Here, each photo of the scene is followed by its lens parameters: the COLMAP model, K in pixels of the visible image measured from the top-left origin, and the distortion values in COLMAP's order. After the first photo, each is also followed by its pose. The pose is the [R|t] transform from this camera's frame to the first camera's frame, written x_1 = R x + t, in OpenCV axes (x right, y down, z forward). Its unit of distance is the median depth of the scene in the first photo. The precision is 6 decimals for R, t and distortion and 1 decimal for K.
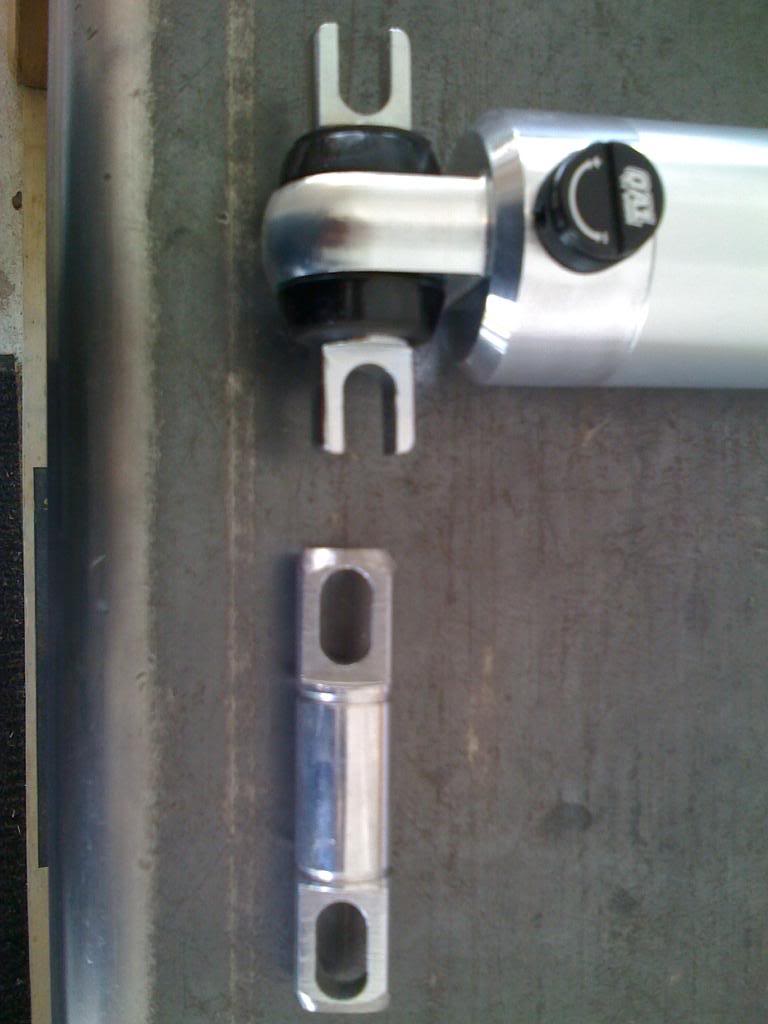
lens RADIAL K [[1108.8, 0, 384.0], [0, 1108.8, 512.0], [0, 0, 1]] dist [0.093492, -0.385084]
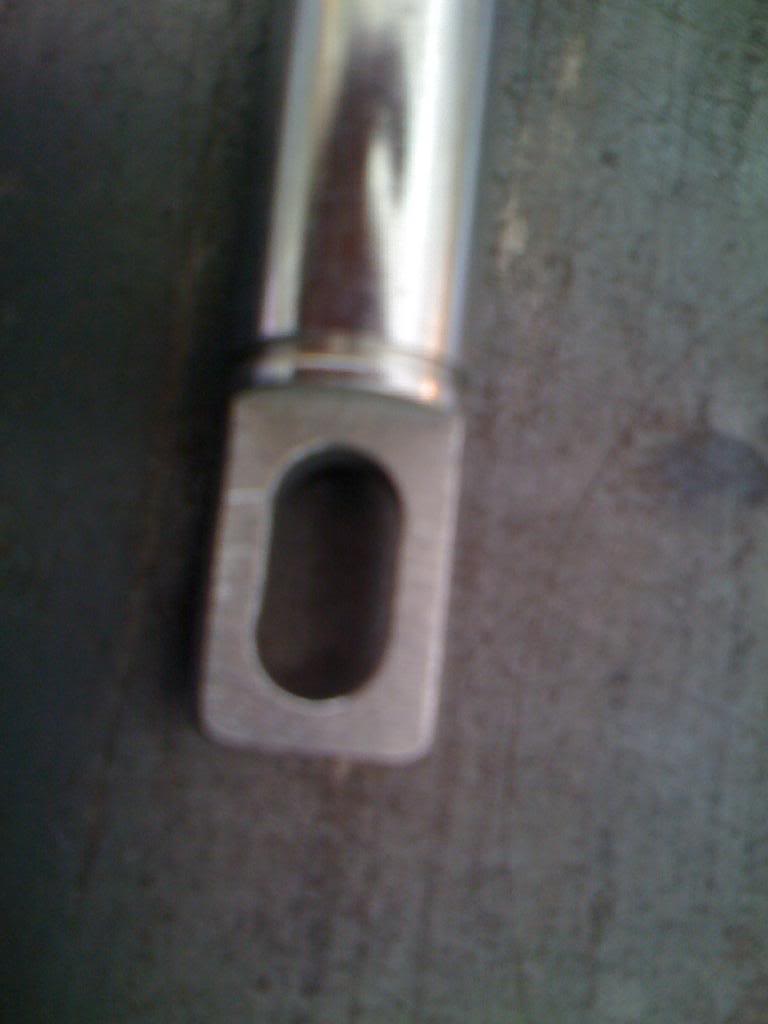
lens RADIAL K [[1108.8, 0, 384.0], [0, 1108.8, 512.0], [0, 0, 1]] dist [0.093492, -0.385084]
pose [[0.982869, 0.123931, -0.136419, 0.100344], [-0.142391, 0.980546, -0.135106, 0.370190], [0.117021, 0.152216, 0.981395, 0.570163]]
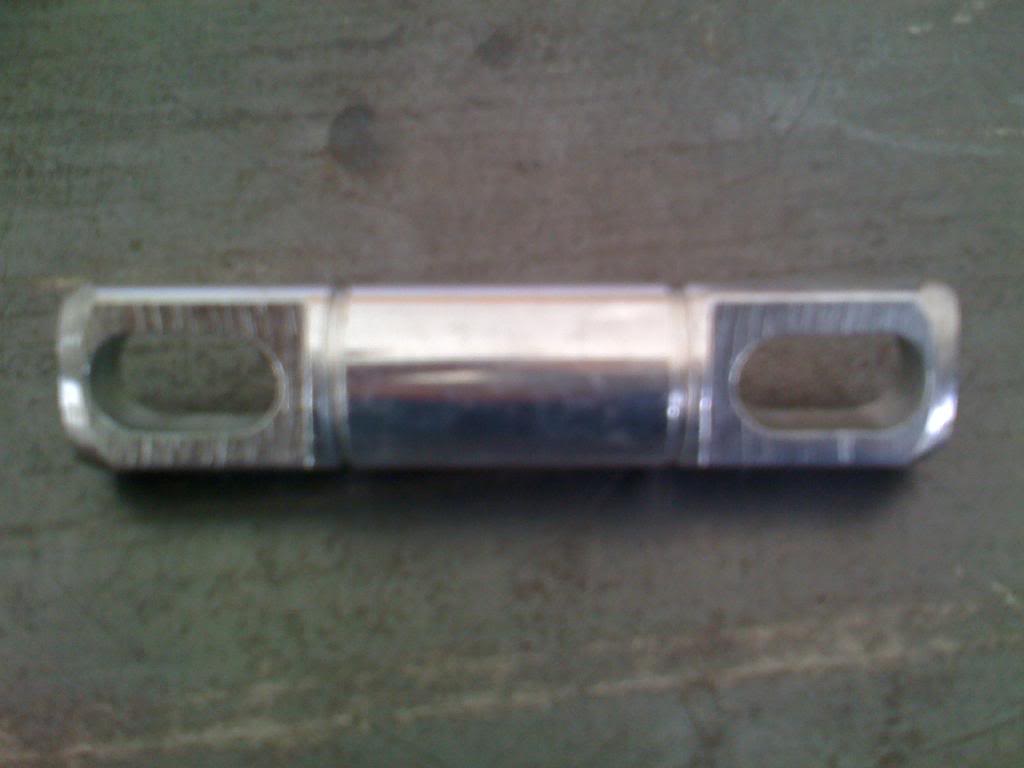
lens RADIAL K [[1108.8, 0, 512.0], [0, 1108.8, 384.0], [0, 0, 1]] dist [0.093492, -0.385084]
pose [[-0.116057, -0.973528, 0.196910, -0.088515], [0.992791, -0.107724, 0.052552, 0.314883], [-0.029949, 0.201589, 0.979012, 0.447511]]
